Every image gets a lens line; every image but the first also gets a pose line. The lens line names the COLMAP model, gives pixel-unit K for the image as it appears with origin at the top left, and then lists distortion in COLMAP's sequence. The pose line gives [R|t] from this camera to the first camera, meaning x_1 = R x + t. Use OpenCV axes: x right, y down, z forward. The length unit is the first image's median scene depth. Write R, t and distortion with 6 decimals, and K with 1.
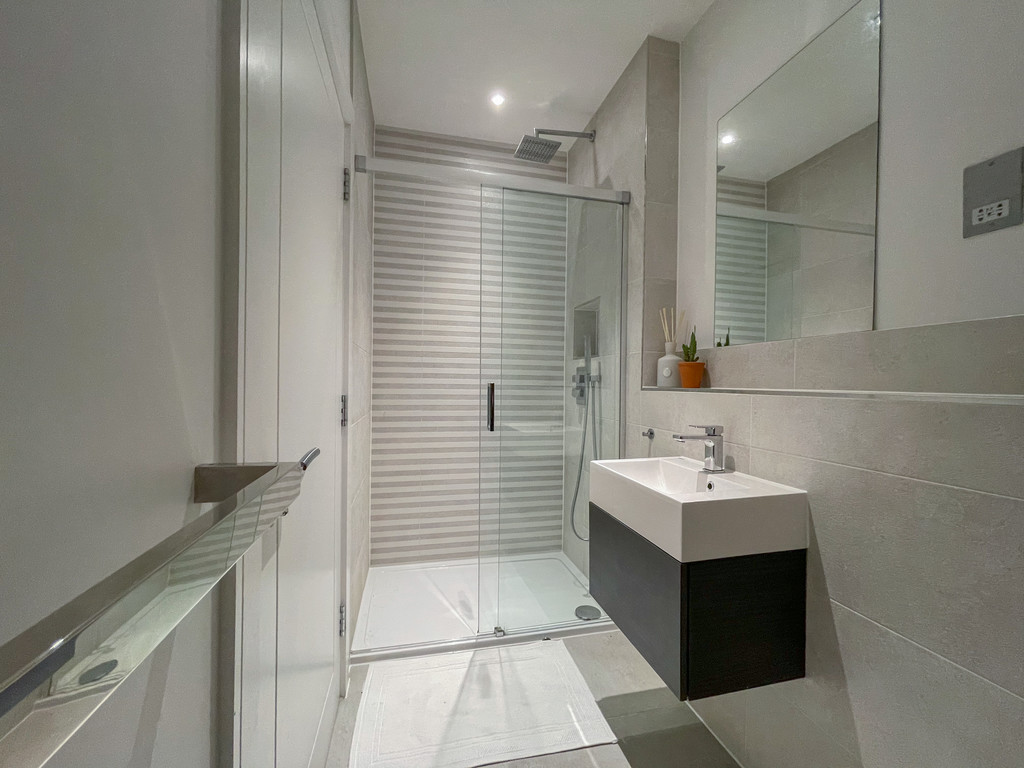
lens RADIAL K [[416.9, 0, 512.3], [0, 416.9, 383.2], [0, 0, 1]] dist [0.013792, -0.000004]
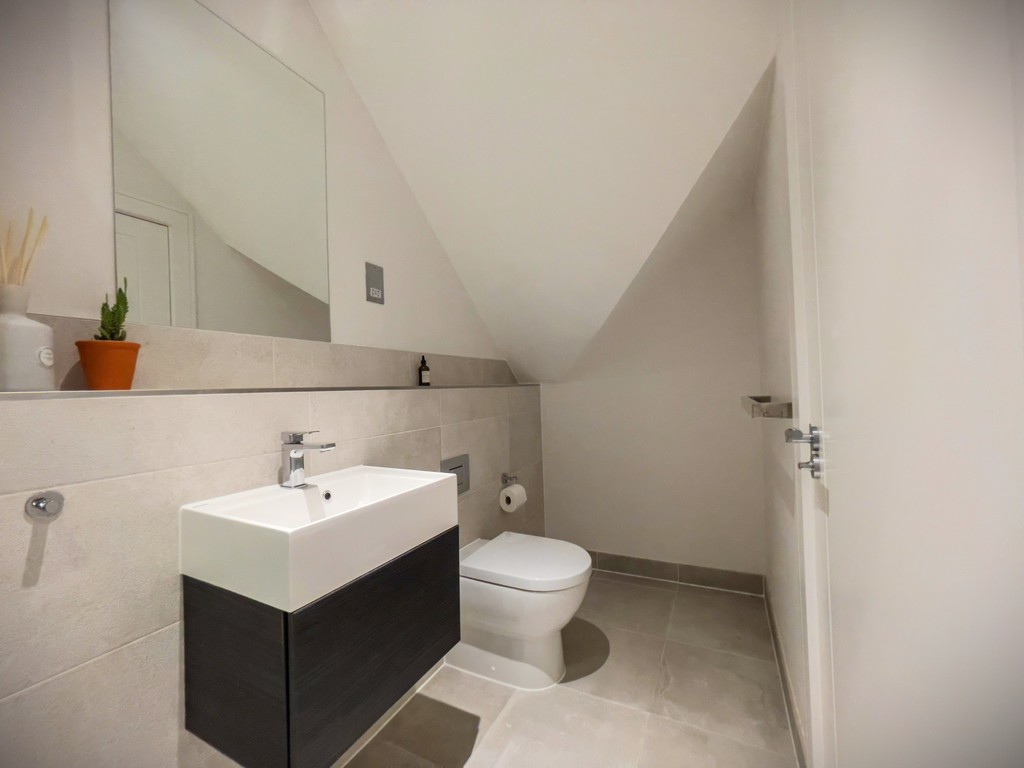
lens RADIAL K [[422.4, 0, 510.3], [0, 422.4, 383.0], [0, 0, 1]] dist [0.004807, -0.000531]
pose [[-0.766822, 0.003084, 0.641853, -0.399897], [0.006700, 0.999972, 0.003198, 0.005702], [-0.641825, 0.006753, -0.766821, 1.420101]]
